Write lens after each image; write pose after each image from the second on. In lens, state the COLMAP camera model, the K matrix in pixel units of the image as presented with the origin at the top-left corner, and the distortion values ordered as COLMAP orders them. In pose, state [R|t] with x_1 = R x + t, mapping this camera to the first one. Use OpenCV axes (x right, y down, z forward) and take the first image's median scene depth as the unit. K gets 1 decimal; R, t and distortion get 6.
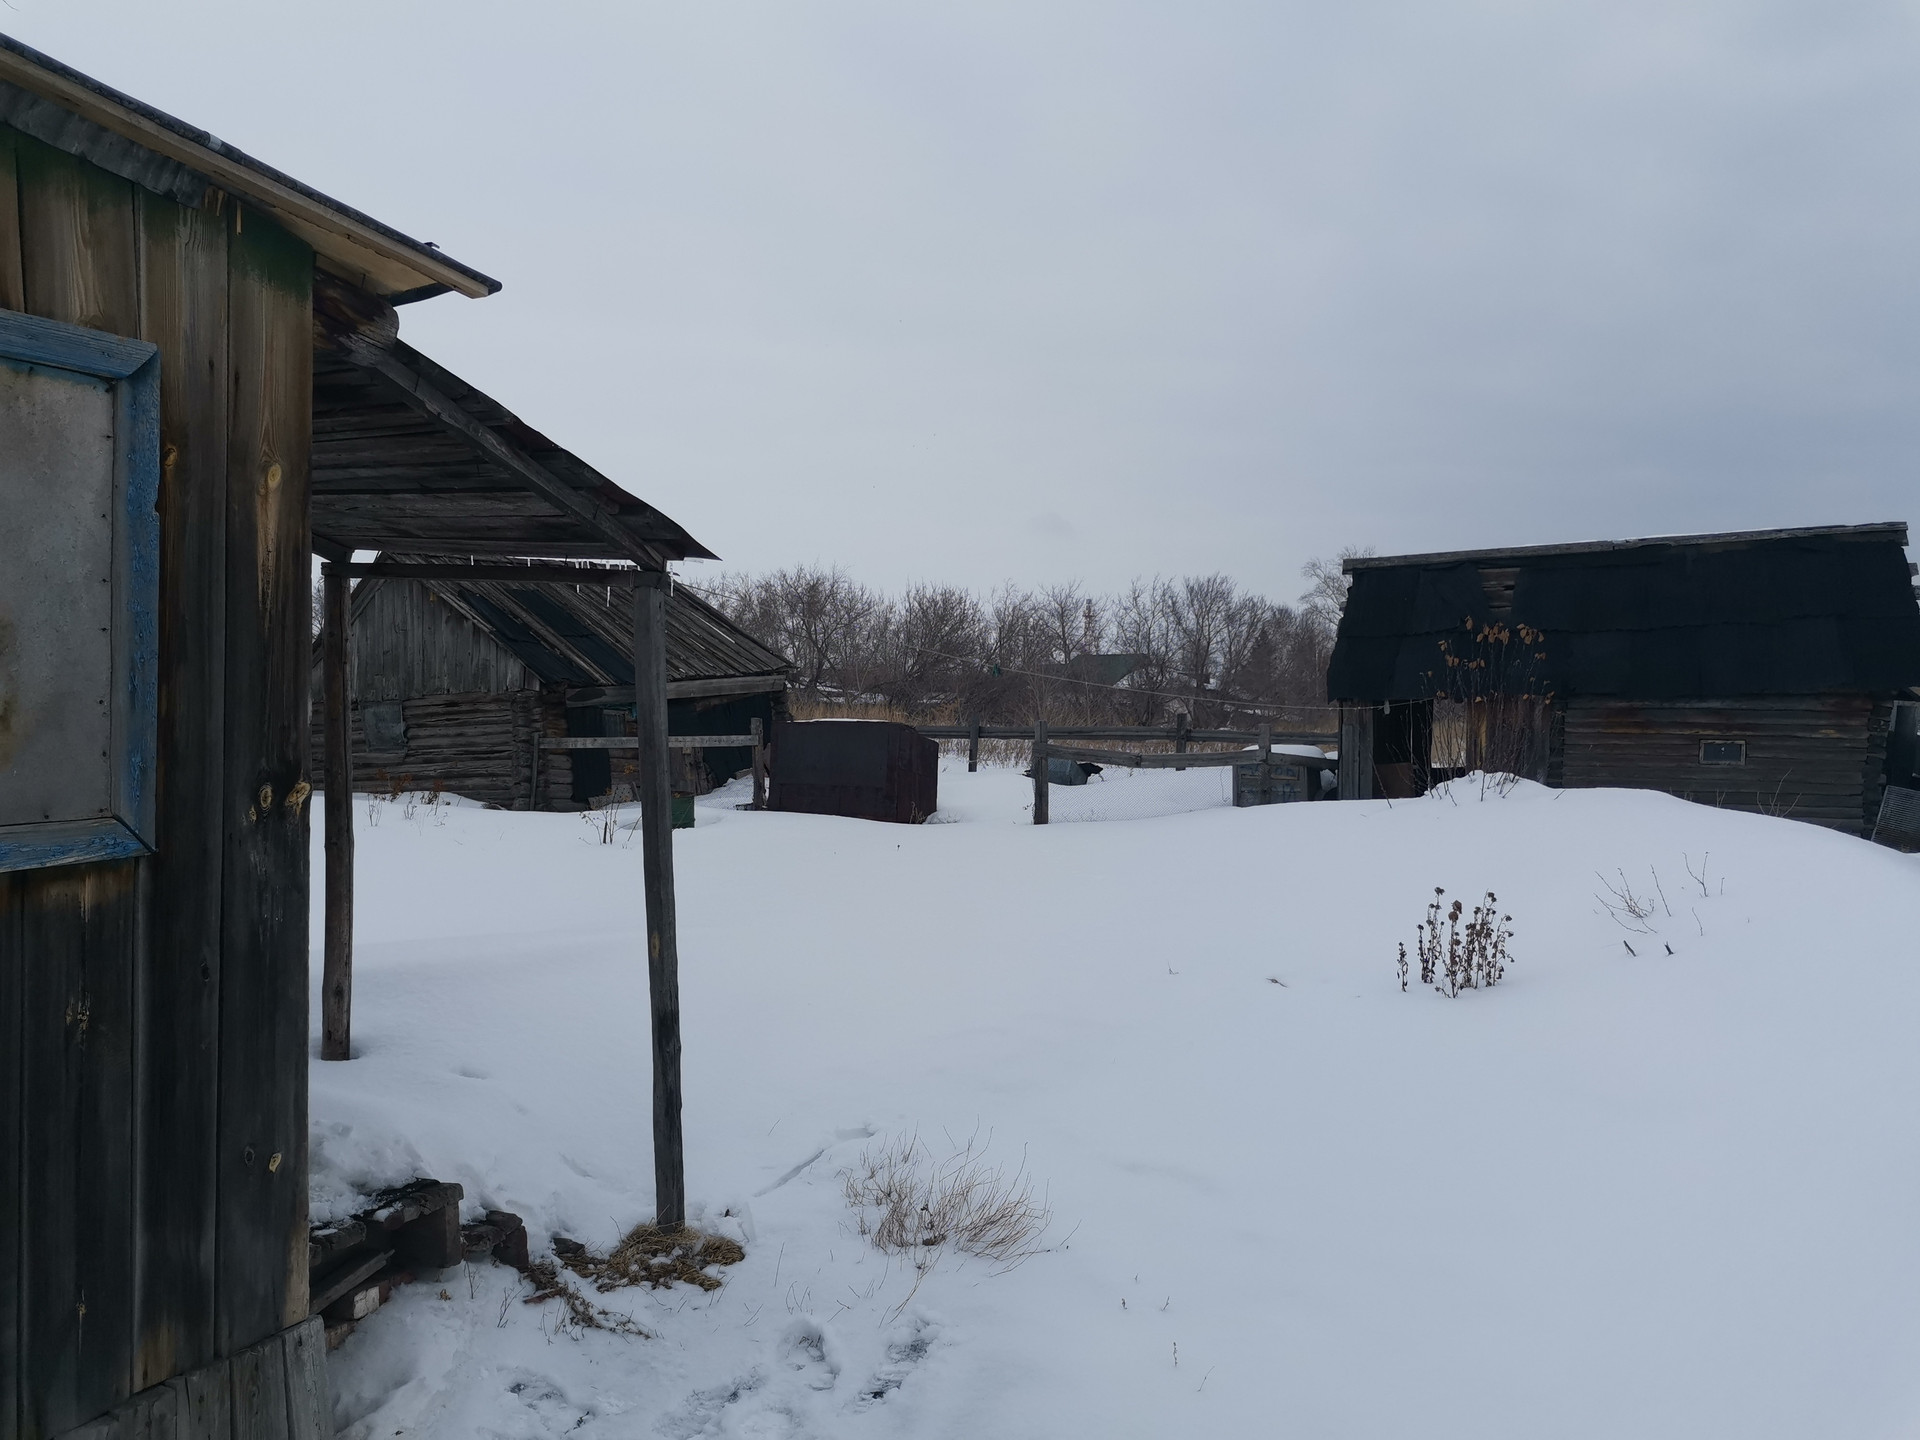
lens RADIAL K [[1435.6, 0, 960.0], [0, 1435.6, 720.0], [0, 0, 1]] dist [0.042742, -0.081845]
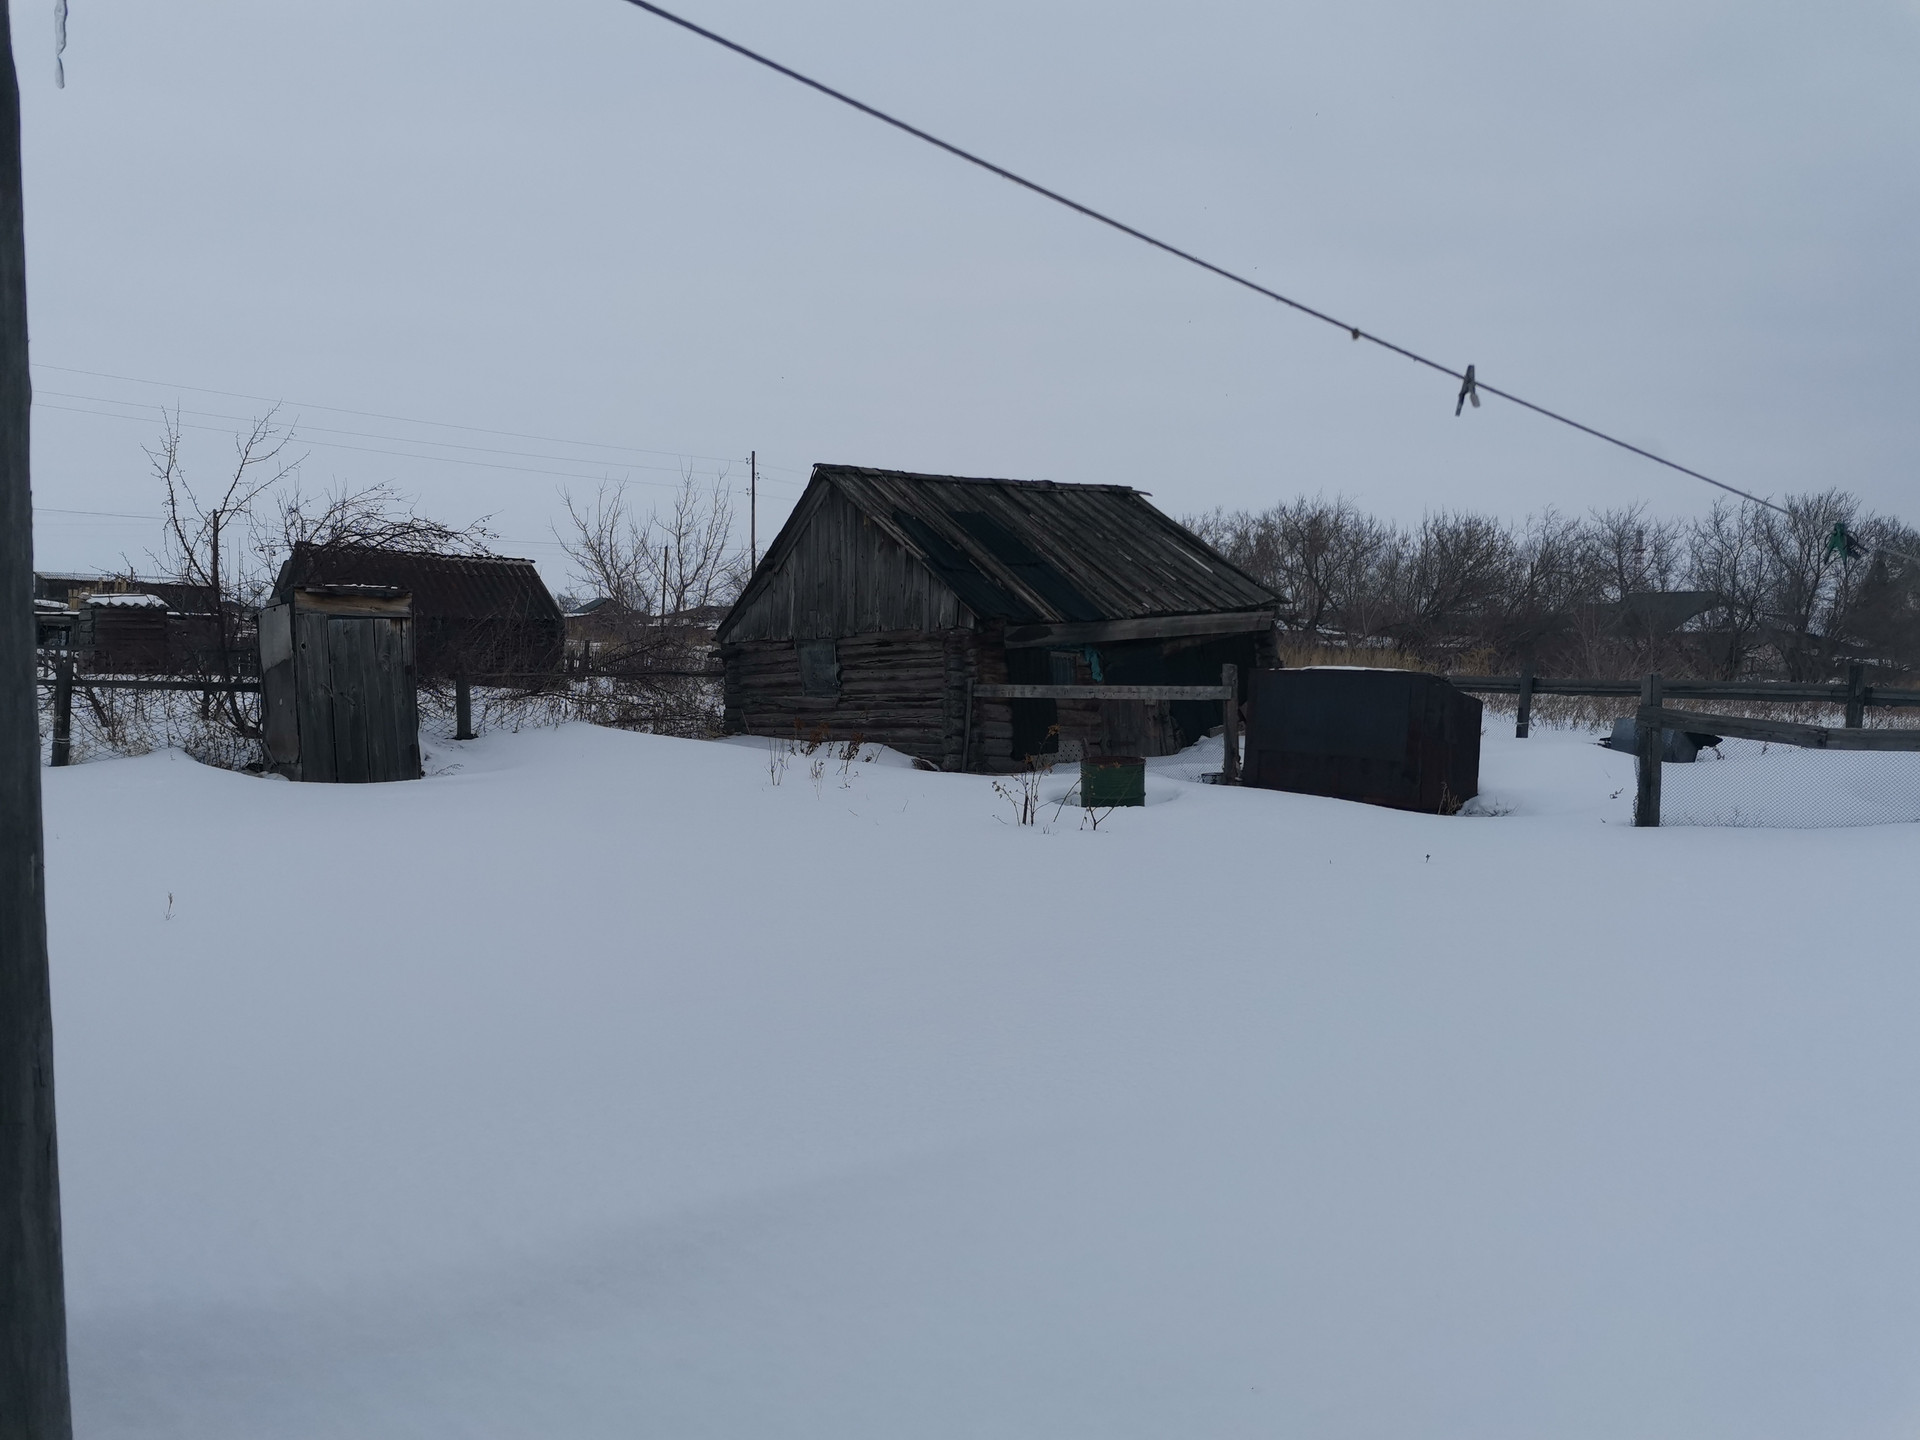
lens RADIAL K [[1388.3, 0, 960.0], [0, 1388.3, 720.0], [0, 0, 1]] dist [0.068949, -0.068419]
pose [[0.939279, 0.027163, -0.342077, -0.017775], [-0.013021, 0.998965, 0.043571, -0.001774], [0.342907, -0.036471, 0.938661, 0.208354]]
